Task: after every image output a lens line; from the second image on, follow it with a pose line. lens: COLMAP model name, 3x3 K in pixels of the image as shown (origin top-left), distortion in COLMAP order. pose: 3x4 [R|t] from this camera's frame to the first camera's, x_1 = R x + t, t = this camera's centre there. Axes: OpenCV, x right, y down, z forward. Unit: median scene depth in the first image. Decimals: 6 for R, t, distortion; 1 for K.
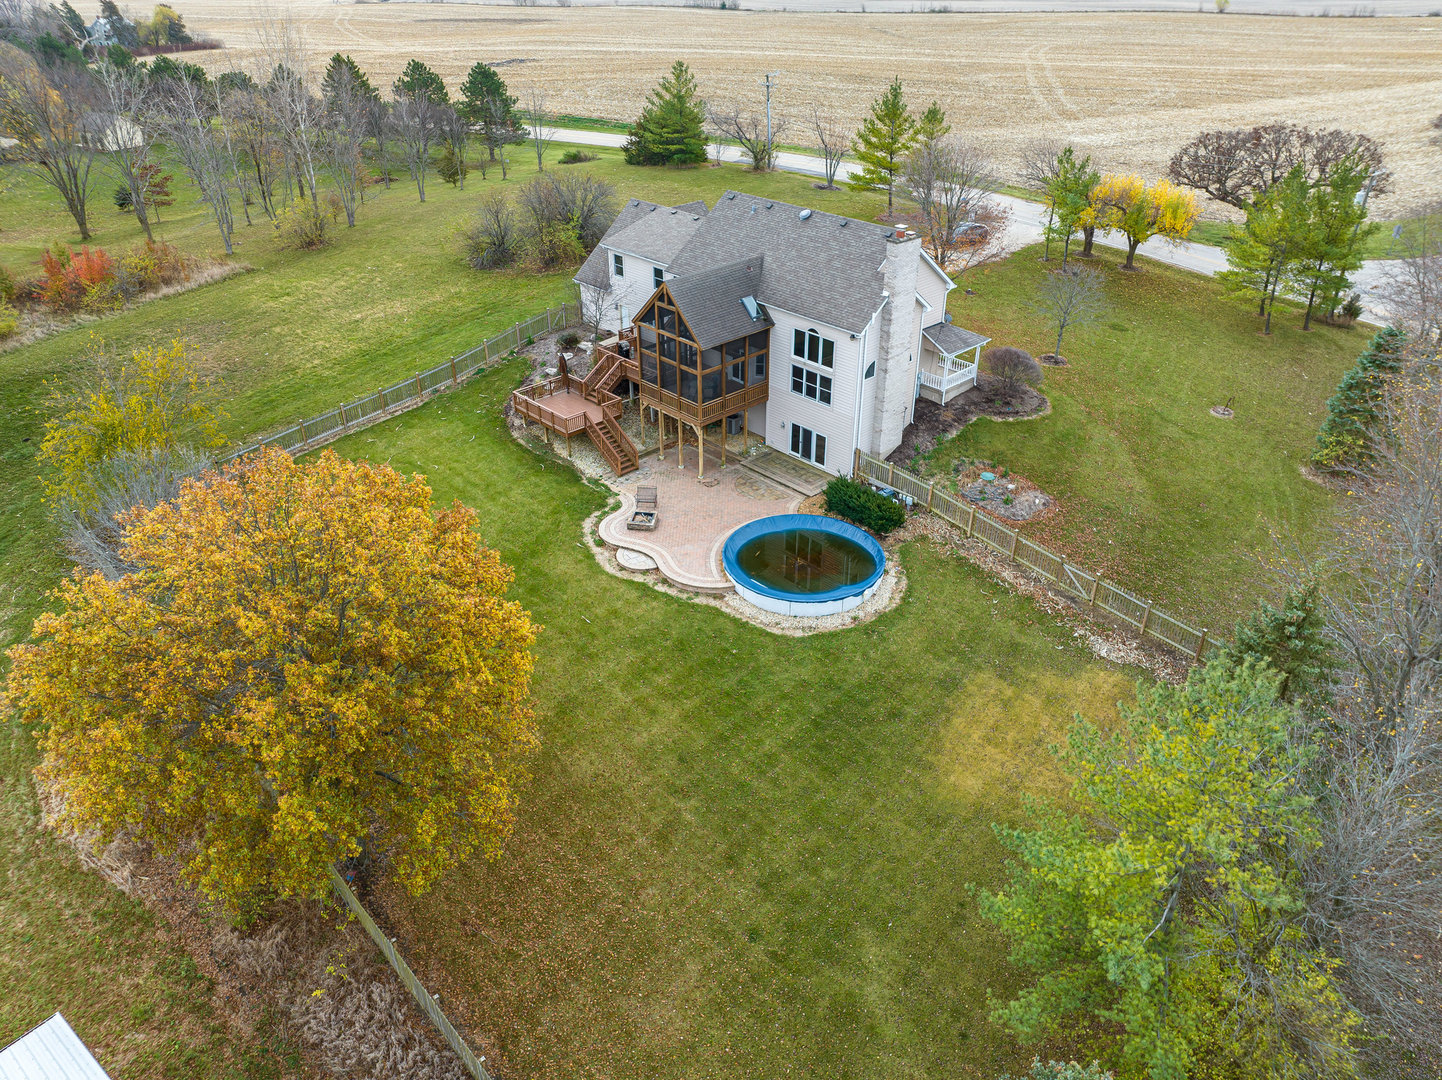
lens RADIAL K [[1010.7, 0, 720.1], [0, 1010.7, 543.8], [0, 0, 1]] dist [-0.004080, 0.000268]
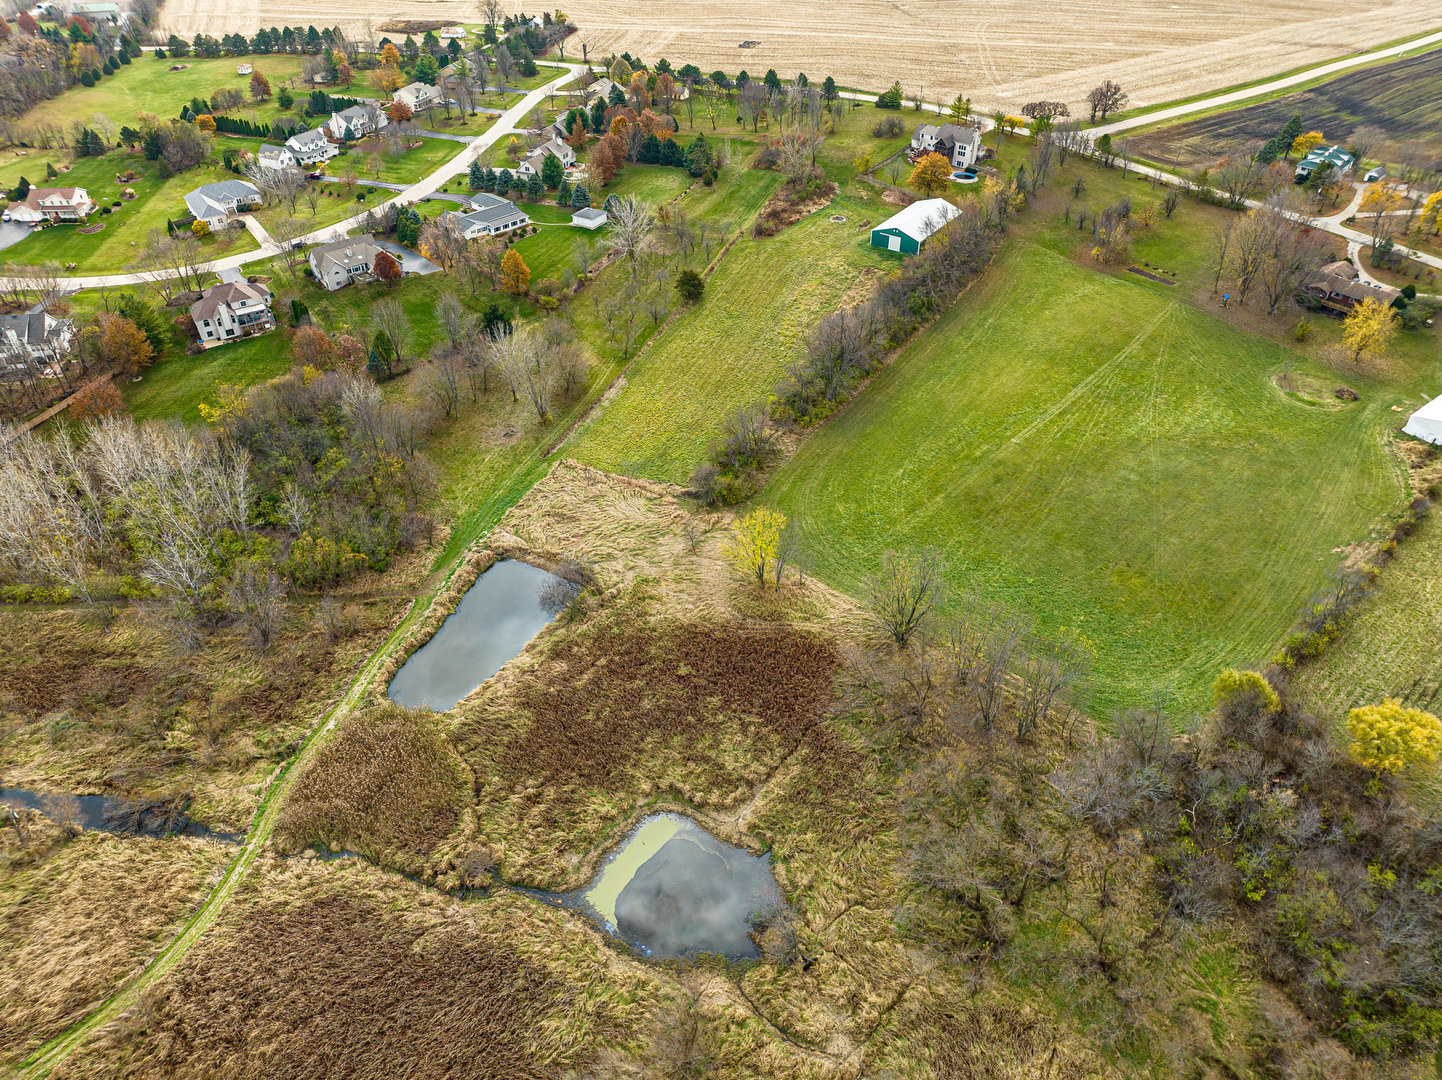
lens RADIAL K [[1010.7, 0, 723.3], [0, 1010.7, 536.7], [0, 0, 1]] dist [-0.004080, 0.000268]
pose [[0.996754, -0.041045, 0.069254, -1.321180], [0.033382, 0.993548, 0.108388, 1.021226], [-0.073256, -0.105724, 0.991693, -3.725203]]
